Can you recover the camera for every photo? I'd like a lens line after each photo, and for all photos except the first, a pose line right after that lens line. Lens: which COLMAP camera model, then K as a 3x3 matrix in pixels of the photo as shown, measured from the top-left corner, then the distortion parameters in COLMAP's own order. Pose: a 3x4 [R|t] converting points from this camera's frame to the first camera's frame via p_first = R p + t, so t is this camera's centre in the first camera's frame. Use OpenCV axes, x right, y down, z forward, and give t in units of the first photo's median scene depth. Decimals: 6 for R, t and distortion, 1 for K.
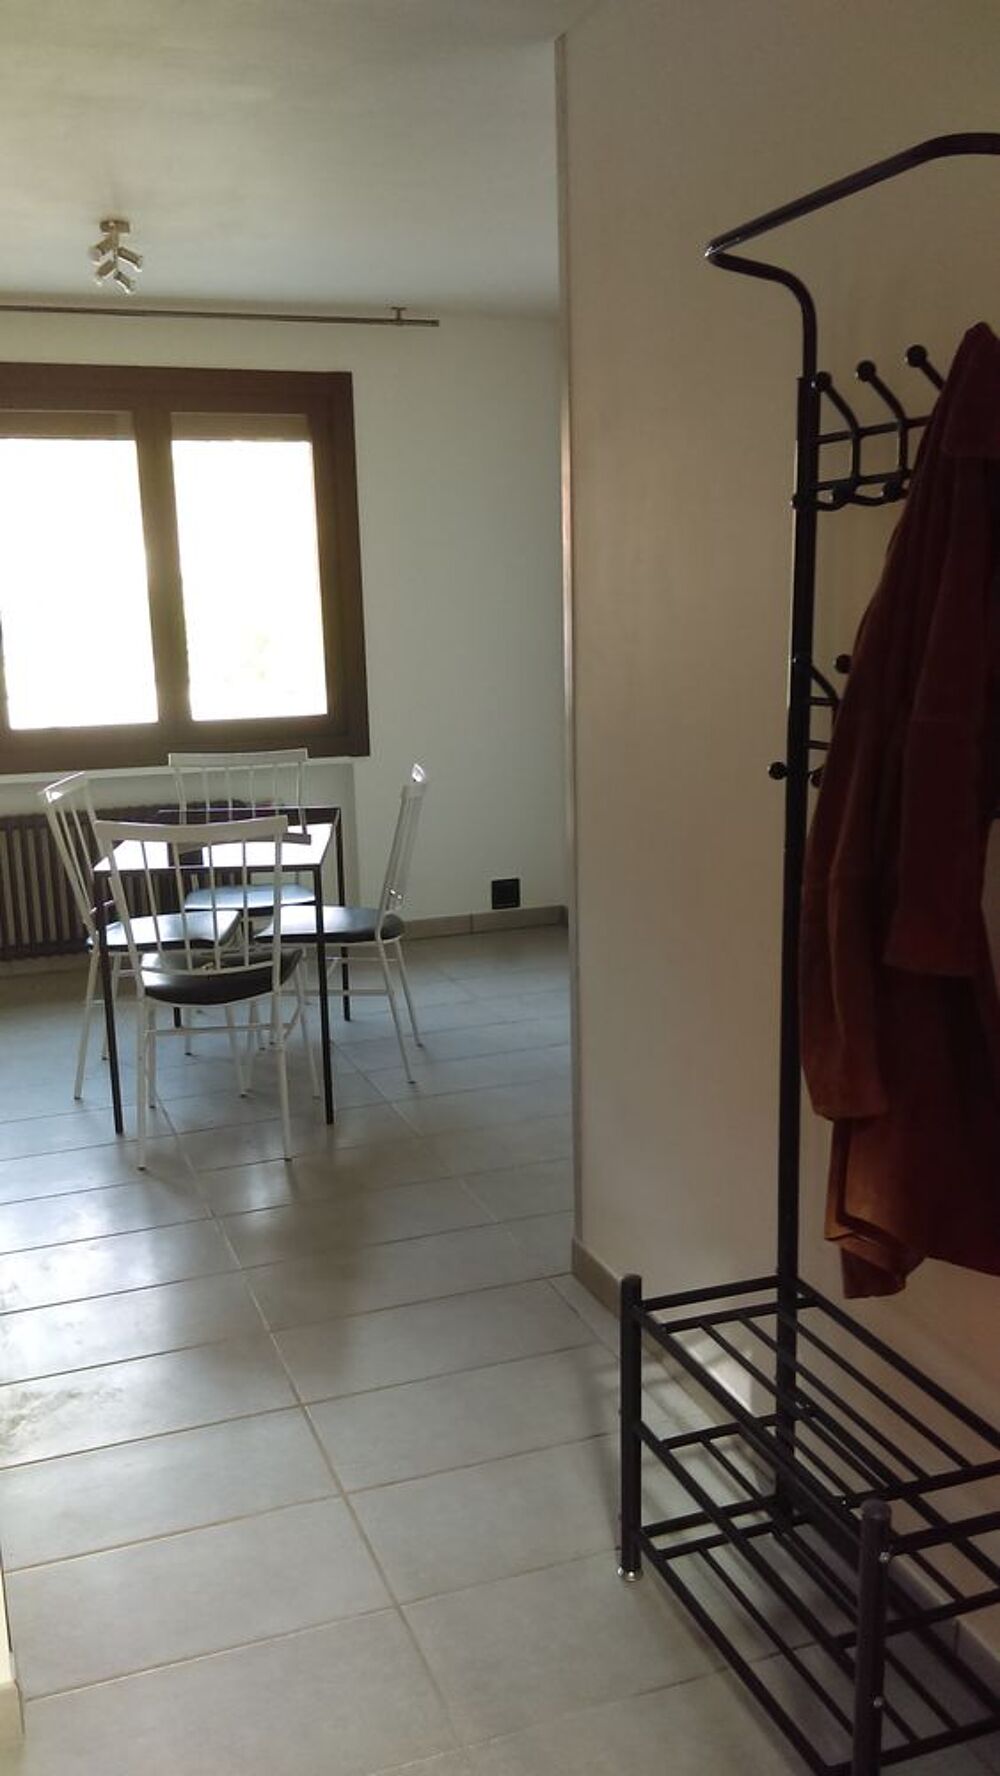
lens RADIAL K [[1541.5, 0, 500.0], [0, 1541.5, 888.0], [0, 0, 1]] dist [0.191516, -0.374149]
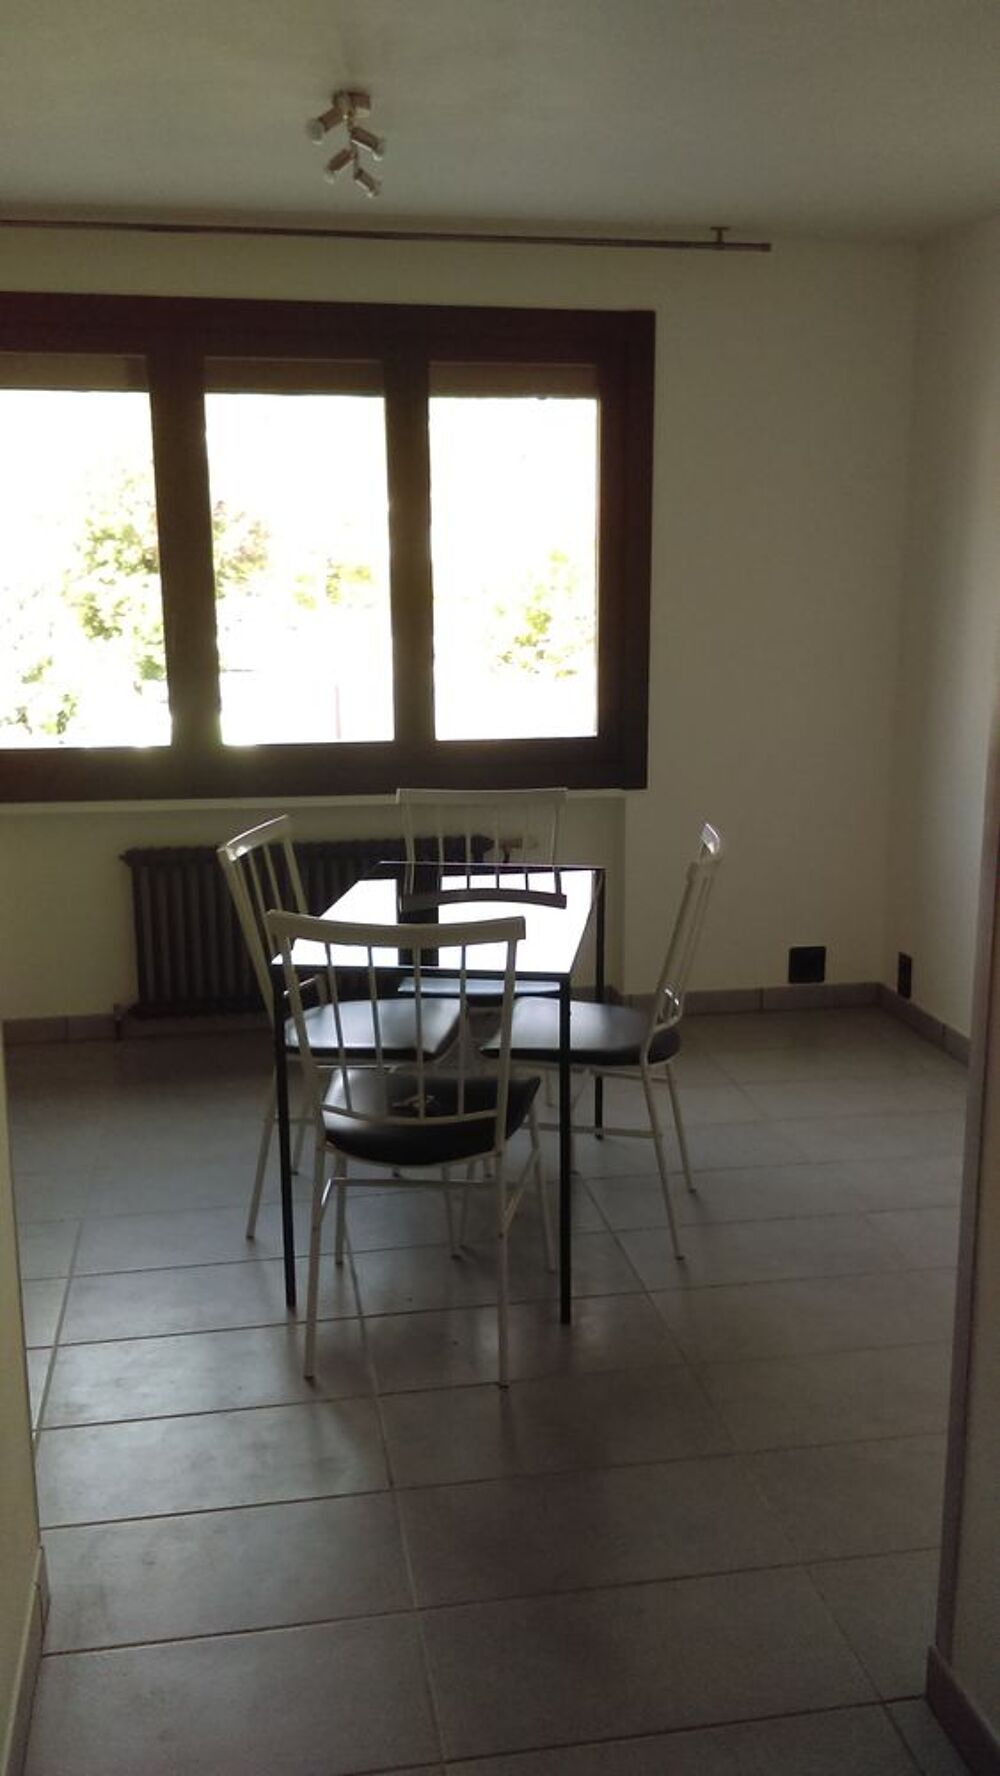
lens RADIAL K [[1541.5, 0, 500.0], [0, 1541.5, 888.0], [0, 0, 1]] dist [0.191516, -0.374149]
pose [[0.983517, 0.056572, -0.171736, -0.023721], [-0.053977, 0.998347, 0.019742, -0.061229], [0.172569, -0.010146, 0.984945, 0.254888]]
